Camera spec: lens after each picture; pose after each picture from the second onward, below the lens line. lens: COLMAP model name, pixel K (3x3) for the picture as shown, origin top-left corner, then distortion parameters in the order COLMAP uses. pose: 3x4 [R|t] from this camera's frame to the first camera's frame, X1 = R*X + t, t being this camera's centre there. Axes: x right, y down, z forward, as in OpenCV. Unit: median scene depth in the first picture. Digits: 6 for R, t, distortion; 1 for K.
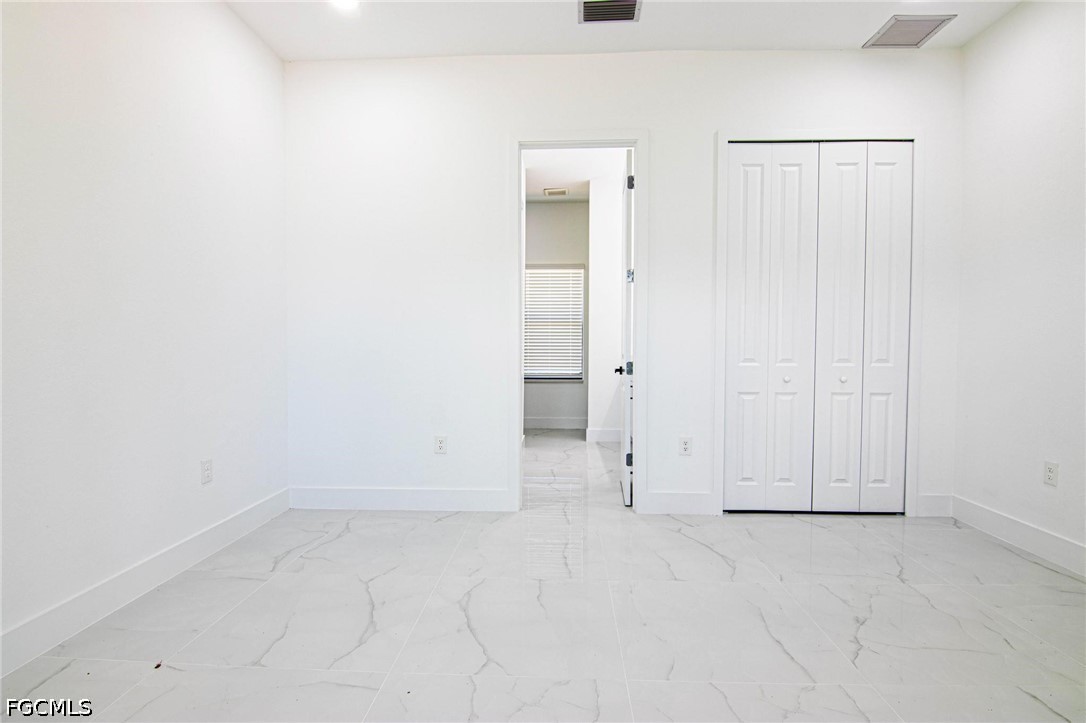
lens RADIAL K [[565.9, 0, 543.5], [0, 565.9, 364.3], [0, 0, 1]] dist [-0.000995, -0.001928]
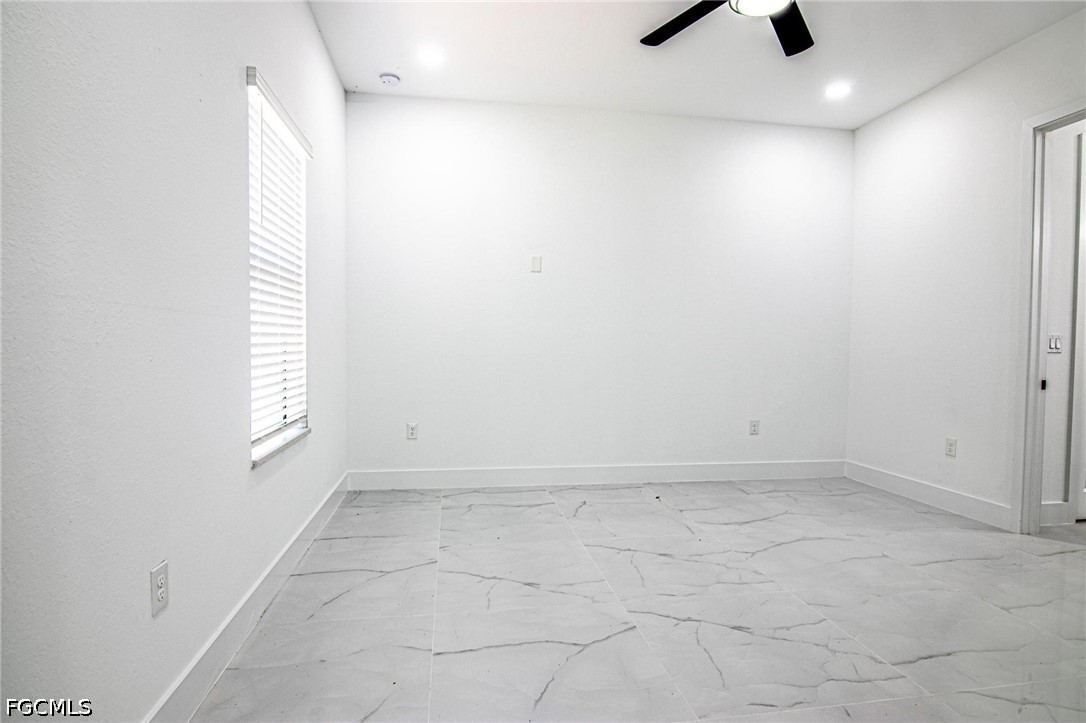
lens RADIAL K [[565.9, 0, 548.0], [0, 565.9, 360.7], [0, 0, 1]] dist [-0.000995, -0.001928]
pose [[0.220052, 0.024703, -0.975175, 0.830380], [-0.043682, 0.998926, 0.015448, 0.001405], [0.974510, 0.039198, 0.220895, 0.065505]]
